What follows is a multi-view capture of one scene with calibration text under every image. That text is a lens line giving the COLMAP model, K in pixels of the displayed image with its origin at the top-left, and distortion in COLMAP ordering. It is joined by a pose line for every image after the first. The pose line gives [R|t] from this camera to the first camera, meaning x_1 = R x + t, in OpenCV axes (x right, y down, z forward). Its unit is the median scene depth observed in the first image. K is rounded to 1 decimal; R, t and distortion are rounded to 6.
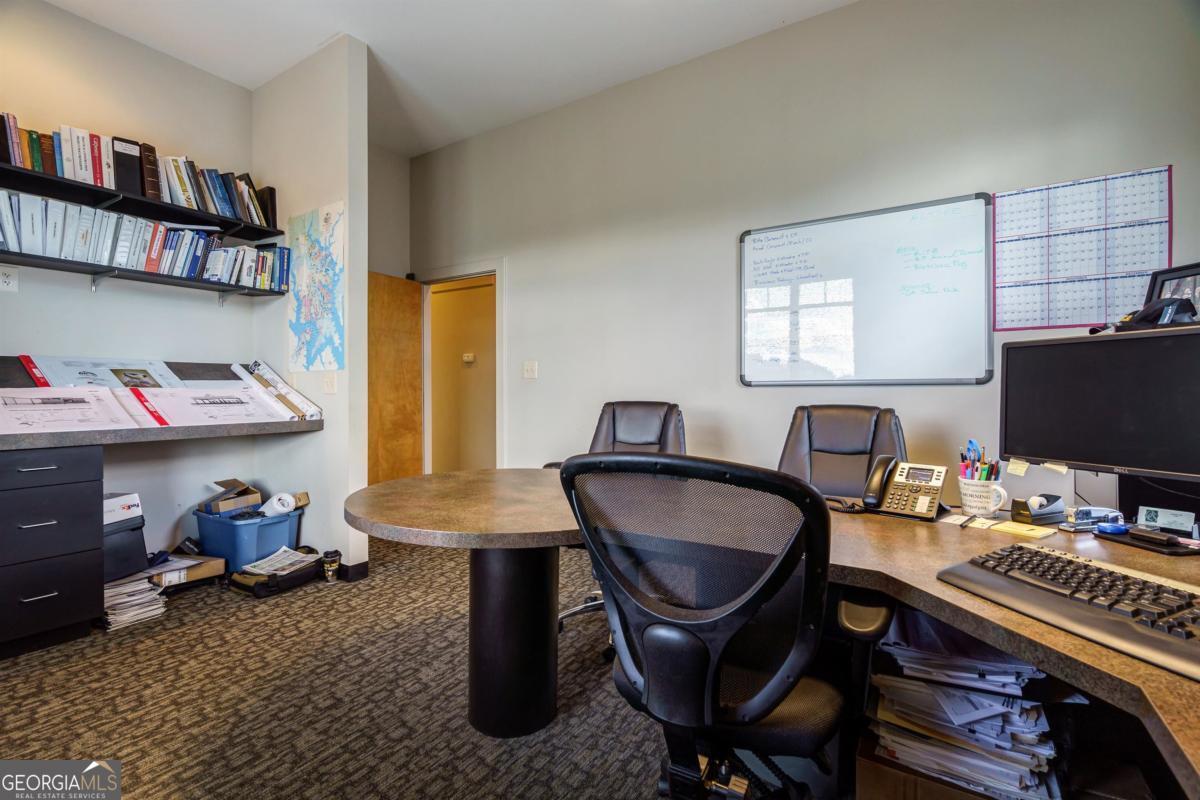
lens RADIAL K [[551.1, 0, 602.8], [0, 551.1, 395.1], [0, 0, 1]] dist [-0.000033, 0.000149]
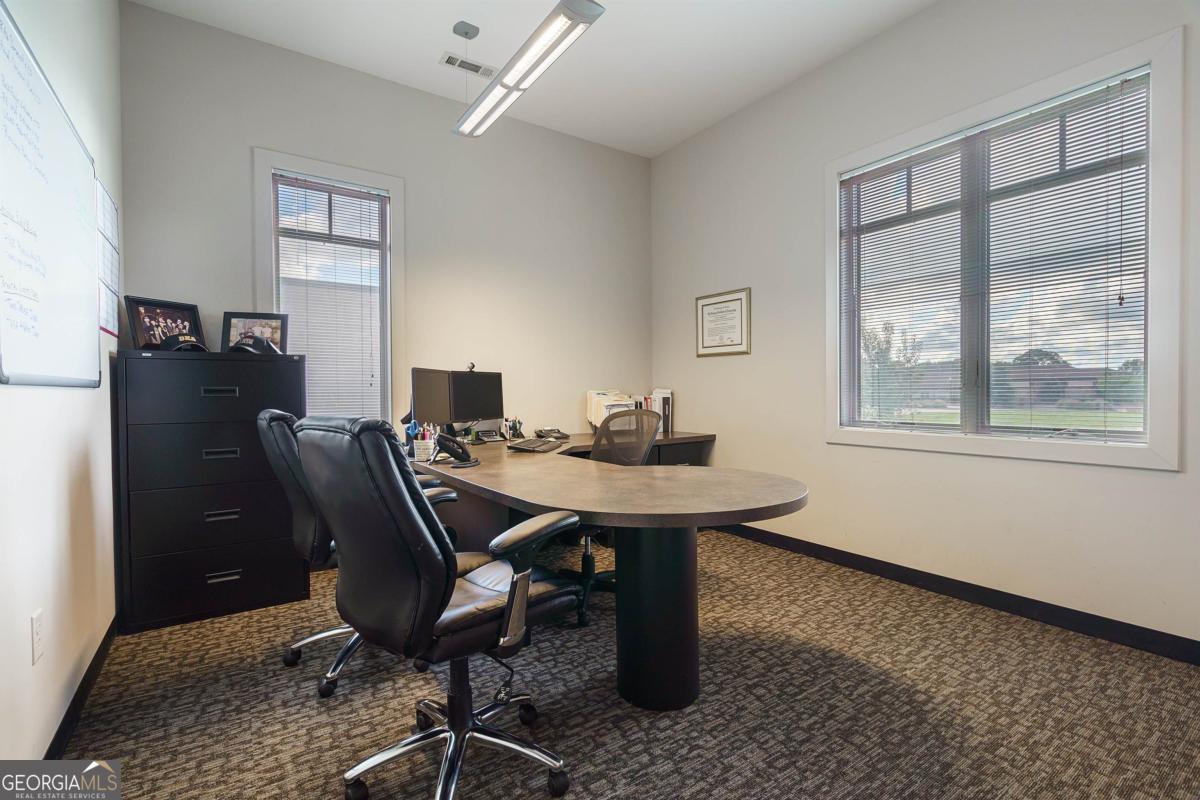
lens RADIAL K [[551.1, 0, 601.6], [0, 551.1, 400.7], [0, 0, 1]] dist [-0.000033, 0.000149]
pose [[-0.922875, 0.003344, 0.385086, -0.468733], [0.012420, 0.999701, 0.021084, -0.011308], [-0.384900, 0.024241, -0.922640, 1.986885]]
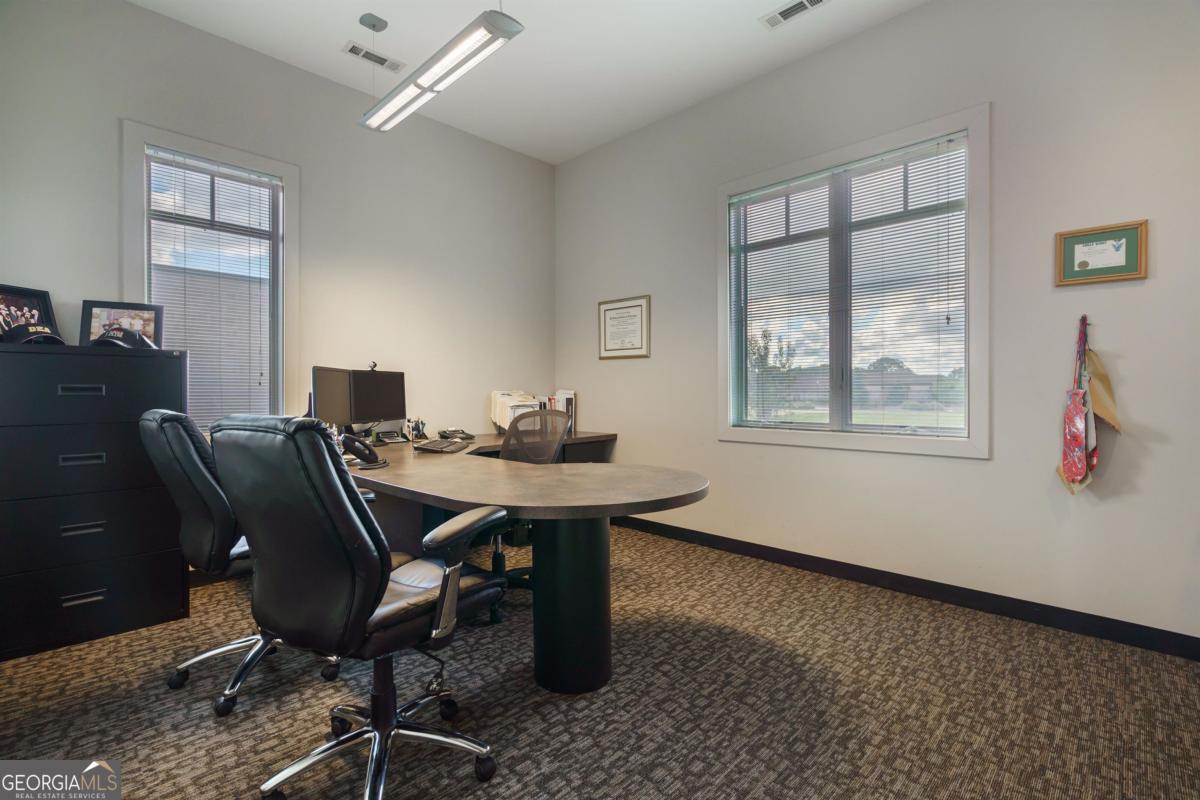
lens RADIAL K [[551.1, 0, 607.2], [0, 551.1, 394.7], [0, 0, 1]] dist [-0.000033, 0.000149]
pose [[-0.980778, 0.003164, 0.195102, -0.446685], [0.005315, 0.999931, 0.010503, -0.012690], [-0.195055, 0.011338, -0.980727, 2.057294]]
